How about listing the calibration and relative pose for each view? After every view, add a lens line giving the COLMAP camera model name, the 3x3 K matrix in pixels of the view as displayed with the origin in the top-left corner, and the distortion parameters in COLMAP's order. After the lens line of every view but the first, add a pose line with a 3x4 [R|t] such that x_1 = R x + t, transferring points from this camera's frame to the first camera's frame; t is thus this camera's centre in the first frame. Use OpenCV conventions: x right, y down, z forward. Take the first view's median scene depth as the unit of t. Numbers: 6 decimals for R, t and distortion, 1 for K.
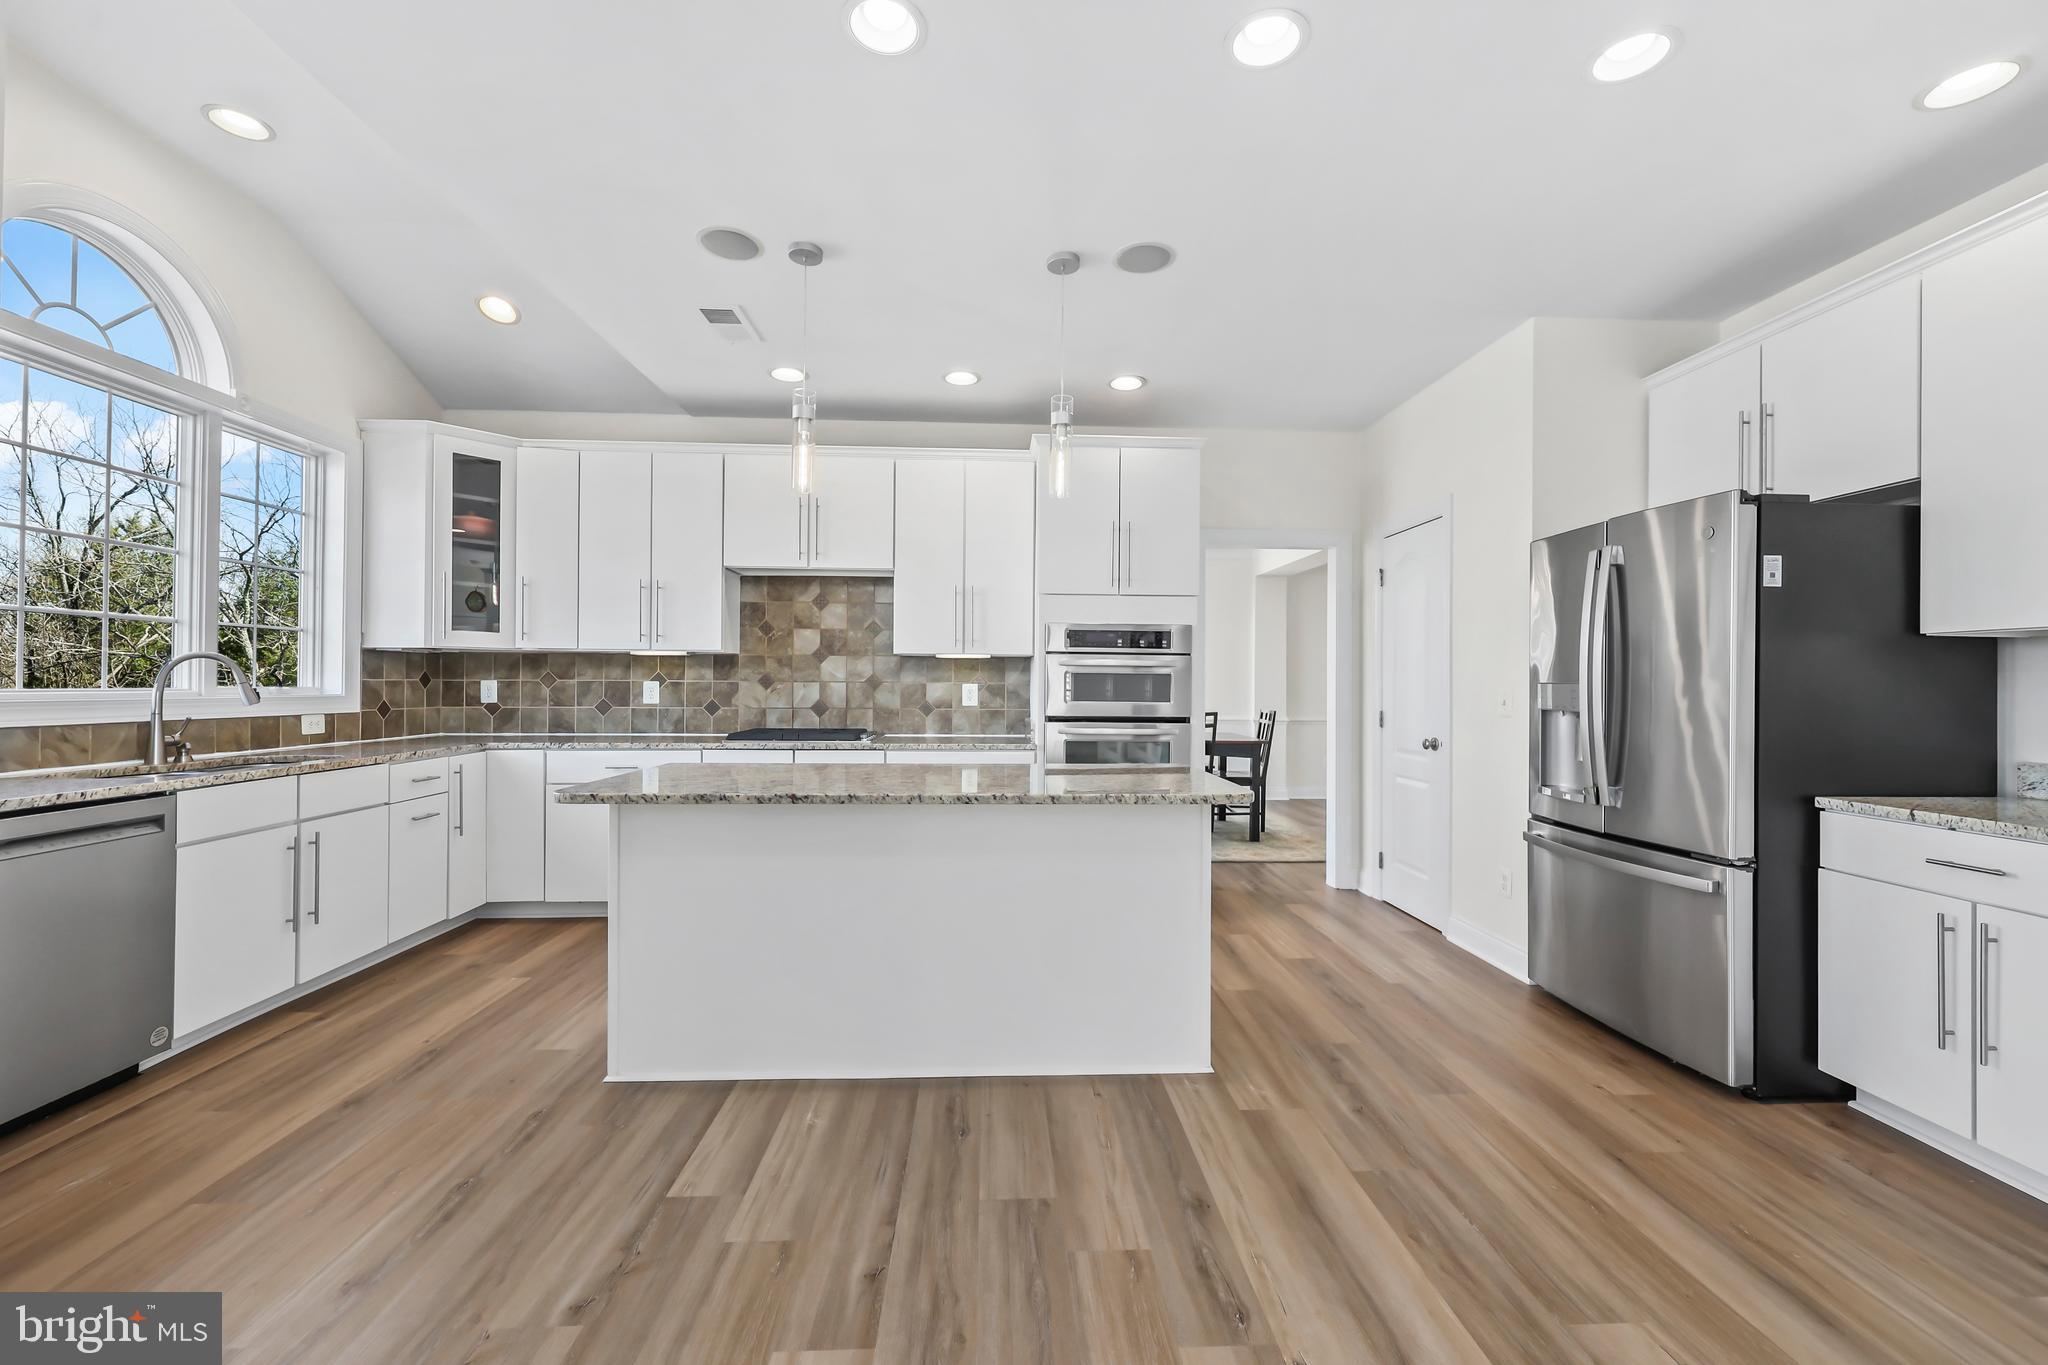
lens RADIAL K [[829.7, 0, 1029.9], [0, 829.7, 681.7], [0, 0, 1]] dist [-0.000691, -0.000294]
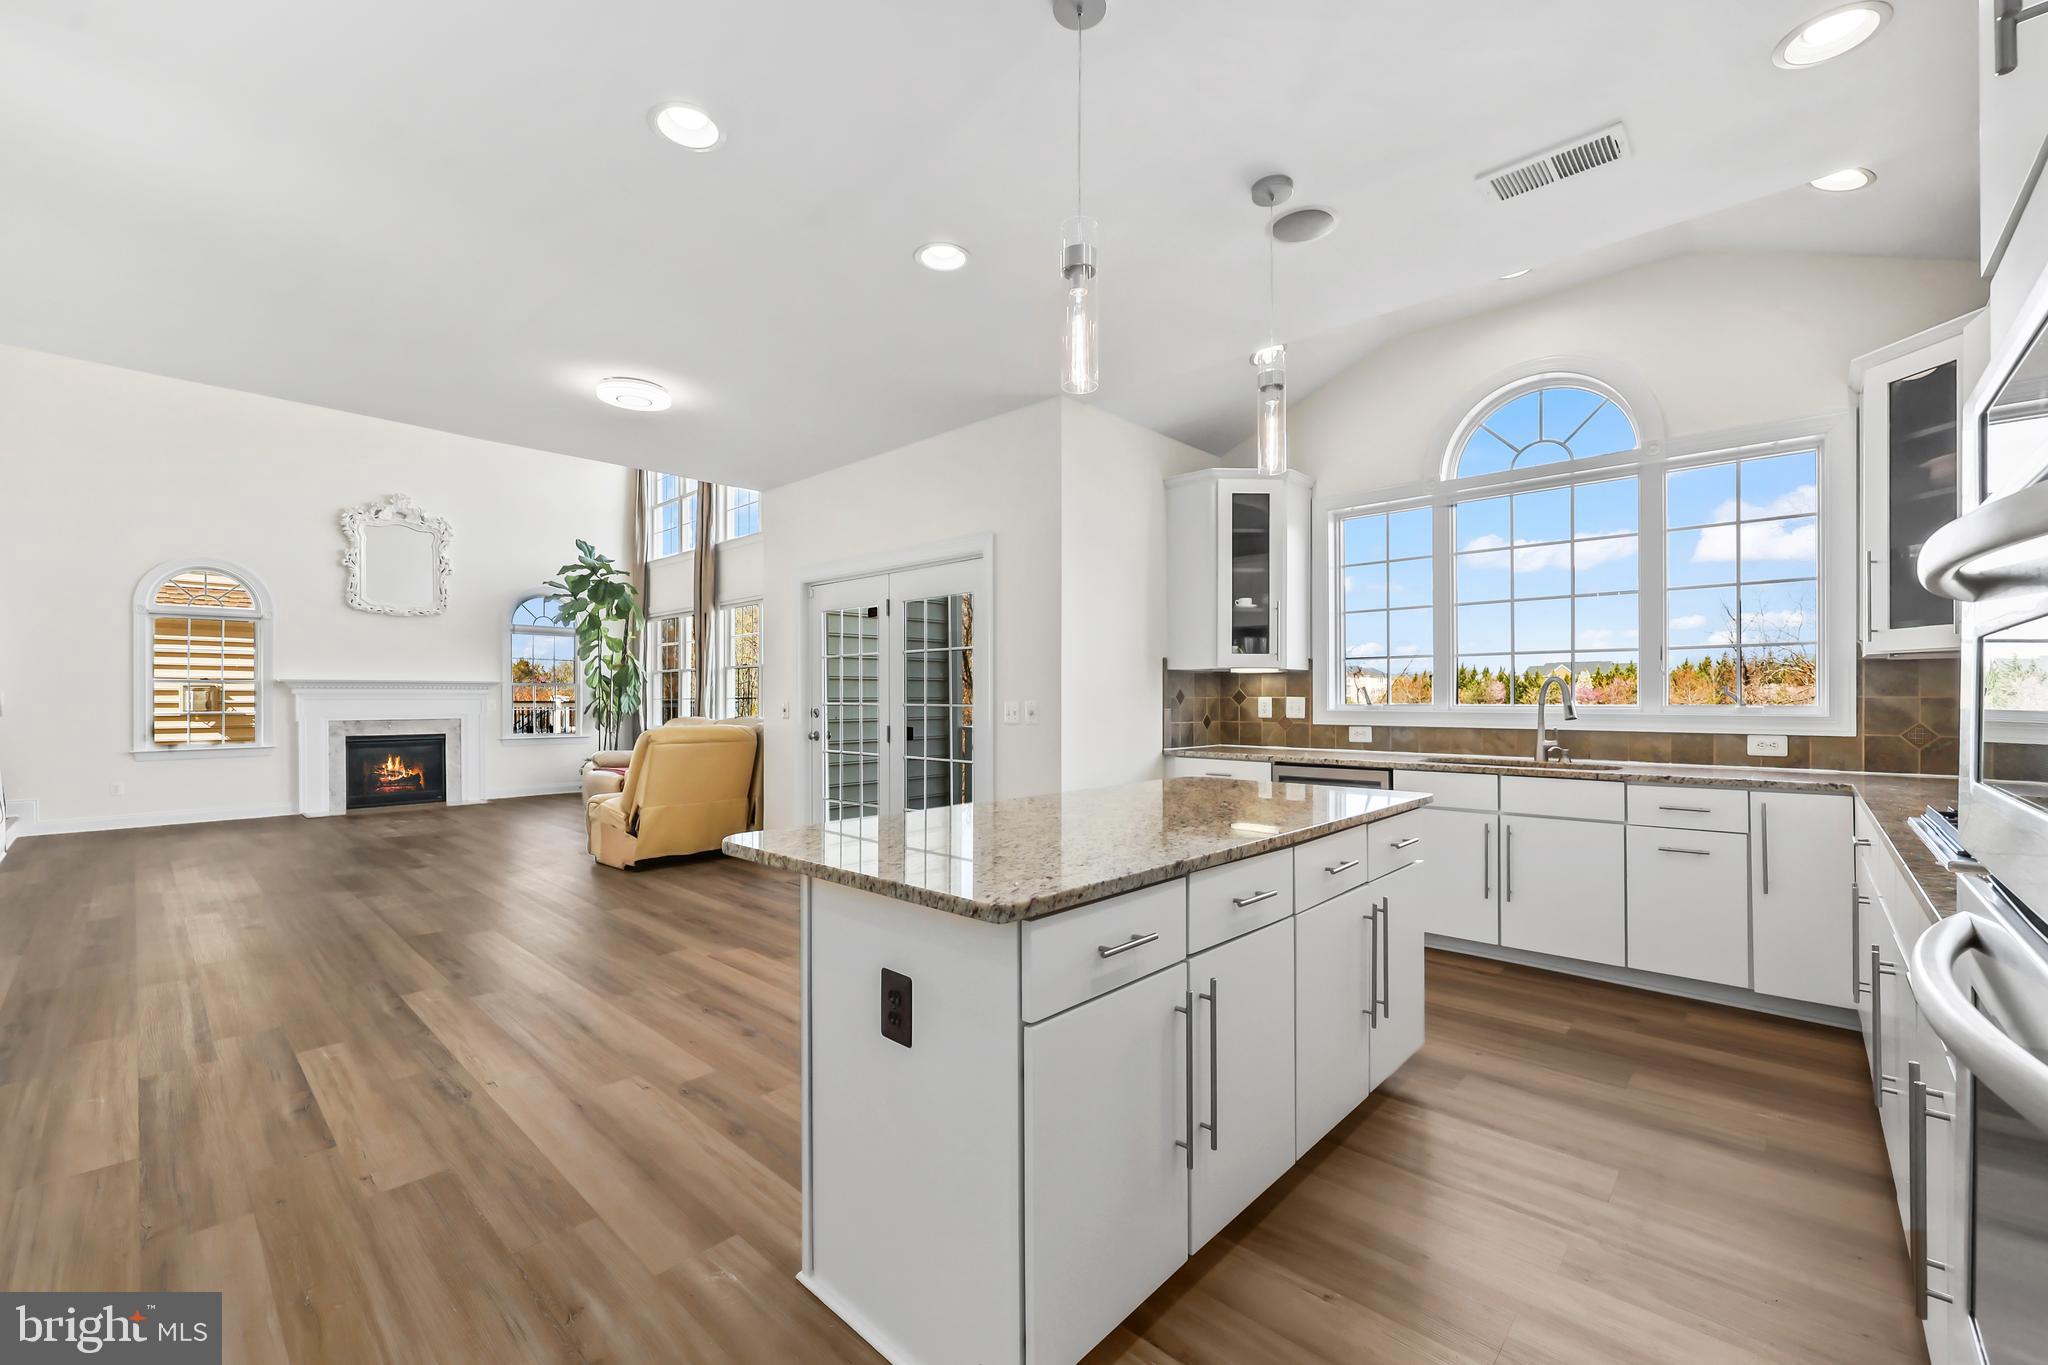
lens RADIAL K [[829.7, 0, 1019.7], [0, 829.7, 695.1], [0, 0, 1]] dist [-0.000691, -0.000294]
pose [[-0.719349, -0.007031, -0.694613, 0.369639], [-0.000316, 0.999952, -0.009794, 0.004323], [0.694649, -0.006826, -0.719317, 1.061075]]
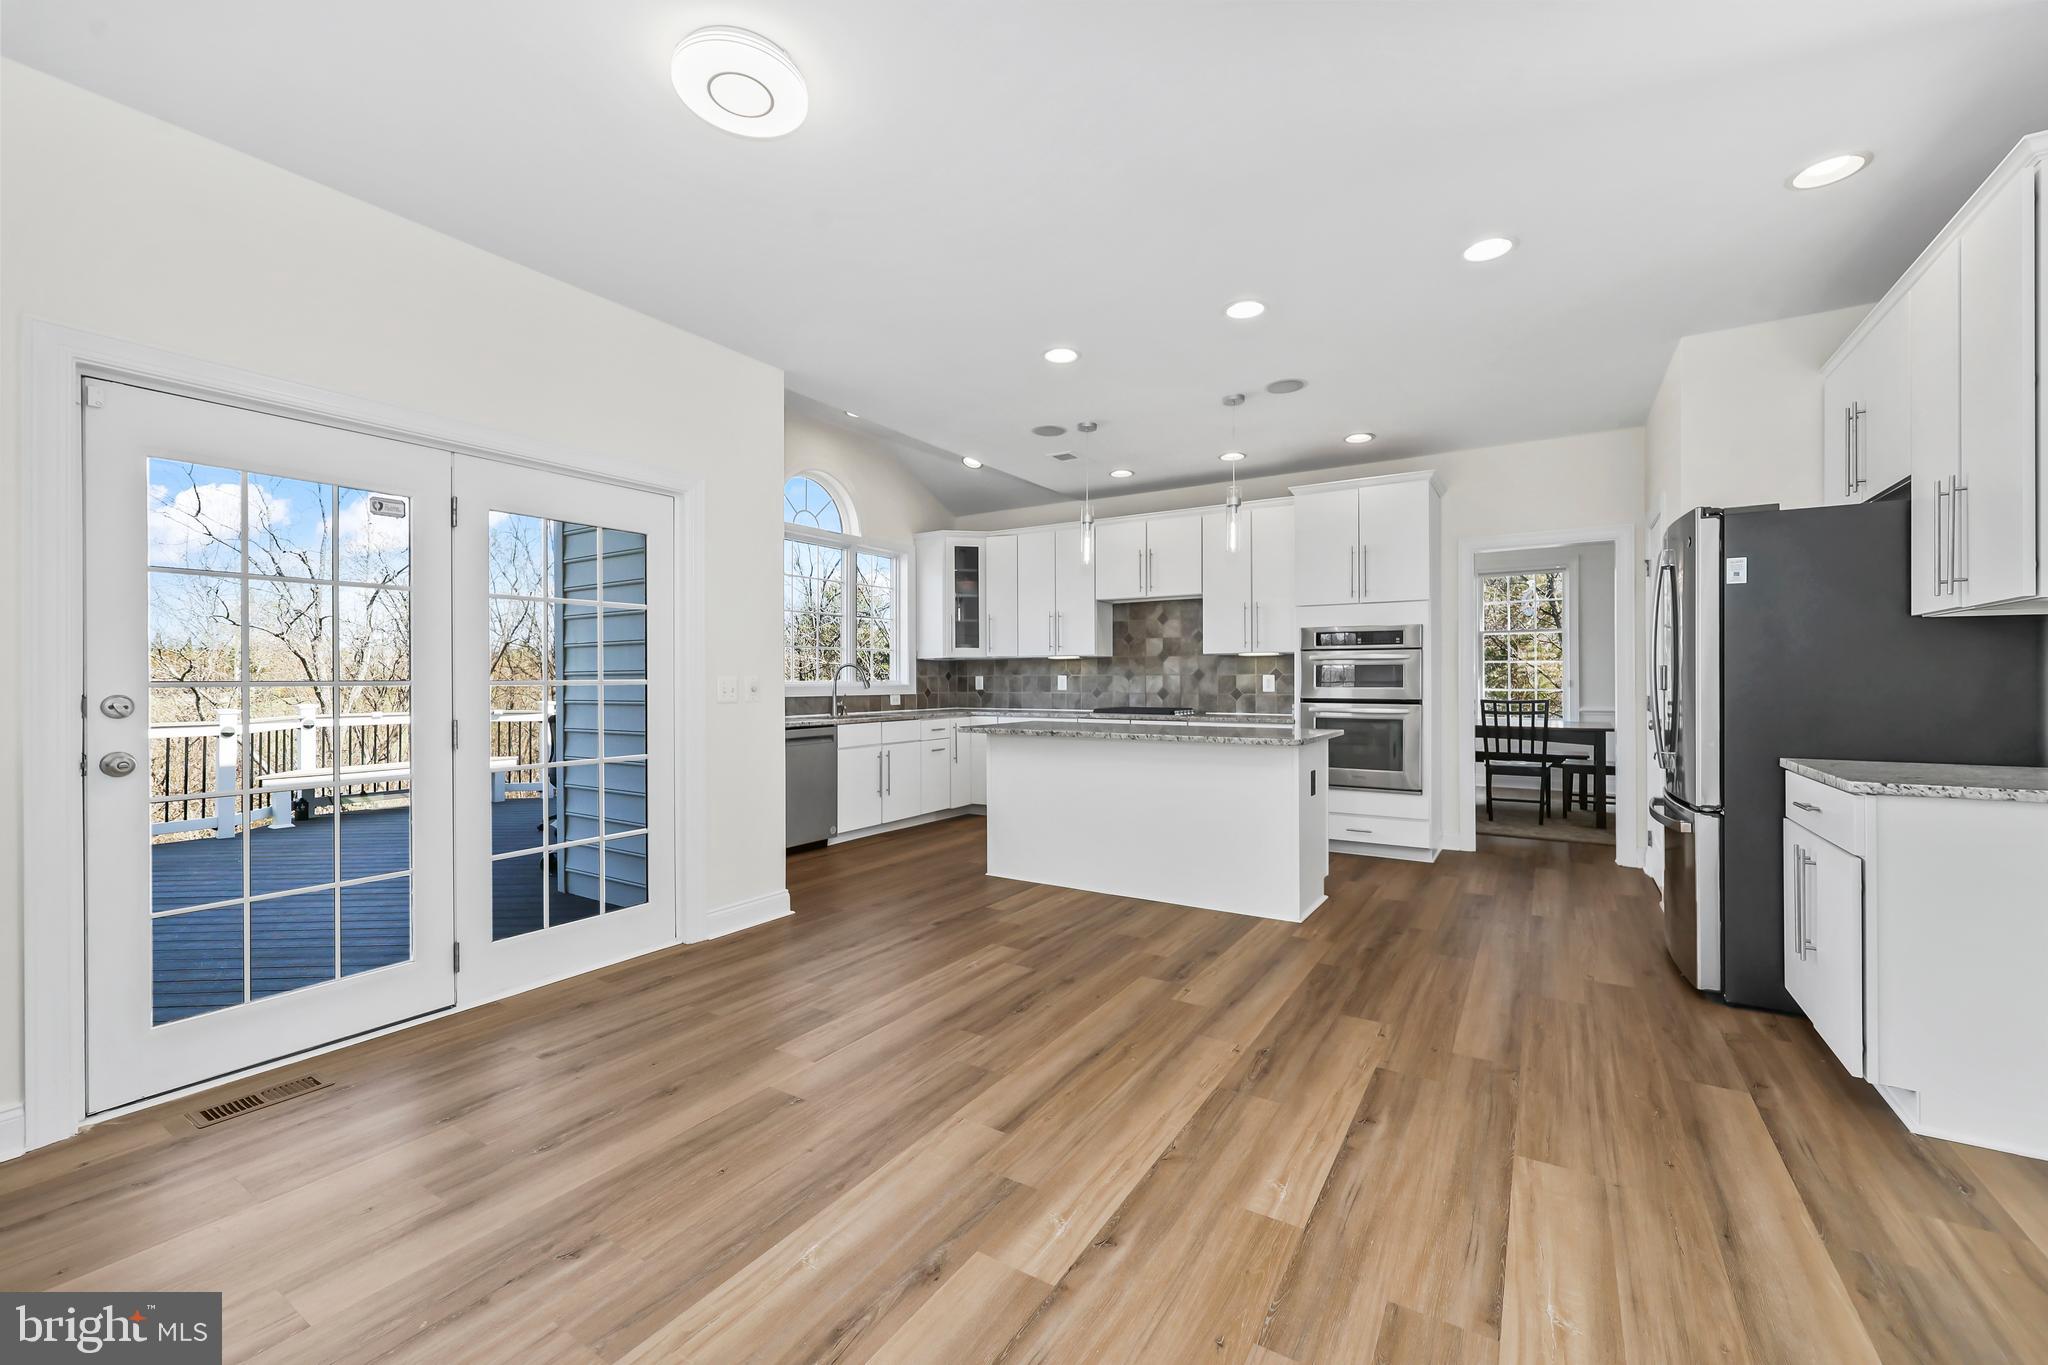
lens RADIAL K [[829.7, 0, 1026.2], [0, 829.7, 676.1], [0, 0, 1]] dist [-0.000691, -0.000294]
pose [[0.817268, -0.011532, -0.576143, 0.460428], [0.009713, 0.999933, -0.006237, 0.011205], [0.576176, -0.000498, 0.817325, -0.366557]]
